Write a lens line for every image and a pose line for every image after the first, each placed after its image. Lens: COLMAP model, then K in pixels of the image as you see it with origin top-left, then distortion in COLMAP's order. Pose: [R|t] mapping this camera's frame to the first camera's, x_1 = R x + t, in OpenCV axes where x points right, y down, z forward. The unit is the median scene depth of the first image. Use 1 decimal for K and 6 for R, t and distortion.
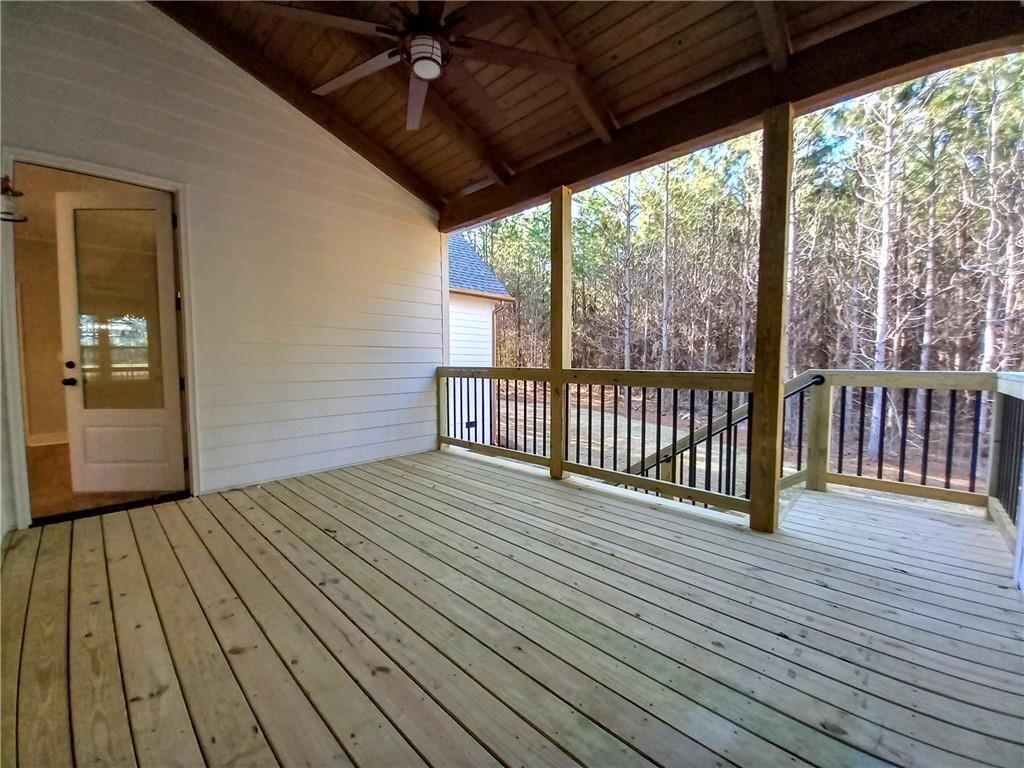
lens RADIAL K [[408.2, 0, 511.7], [0, 408.2, 383.7], [0, 0, 1]] dist [0.001503, -0.004744]
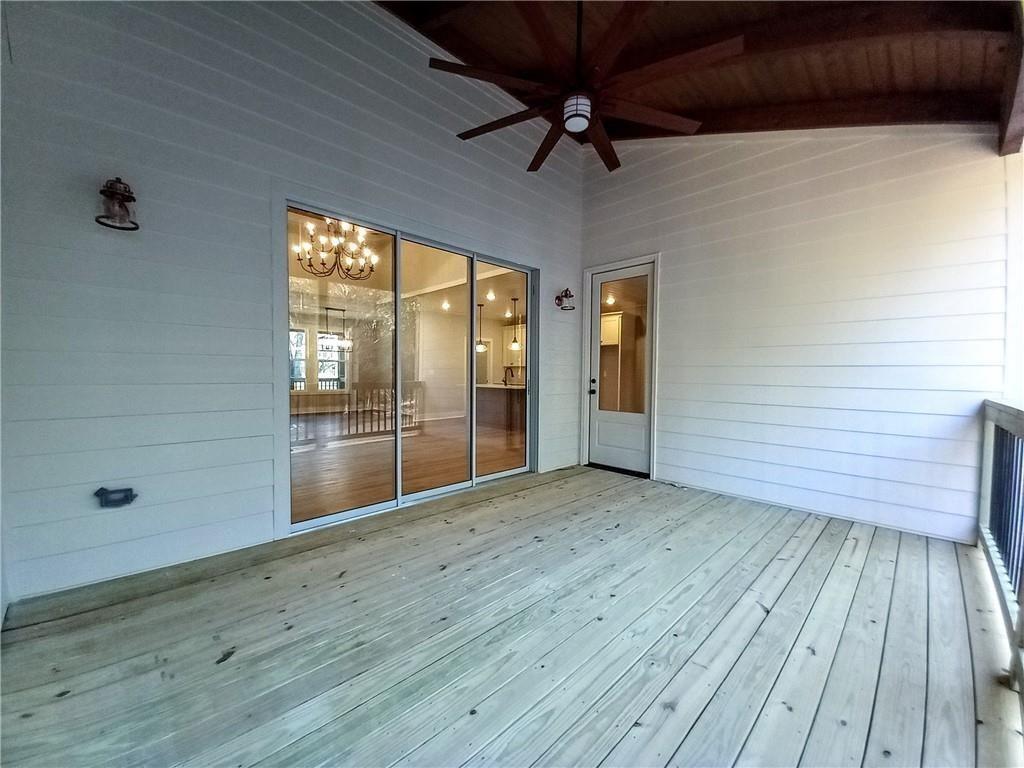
lens RADIAL K [[408.2, 0, 519.7], [0, 408.2, 389.8], [0, 0, 1]] dist [0.001503, -0.004744]
pose [[-0.031297, 0.048225, -0.998346, 0.547408], [-0.059663, 0.996964, 0.050029, -0.062391], [0.997728, 0.061130, -0.028325, 0.530632]]
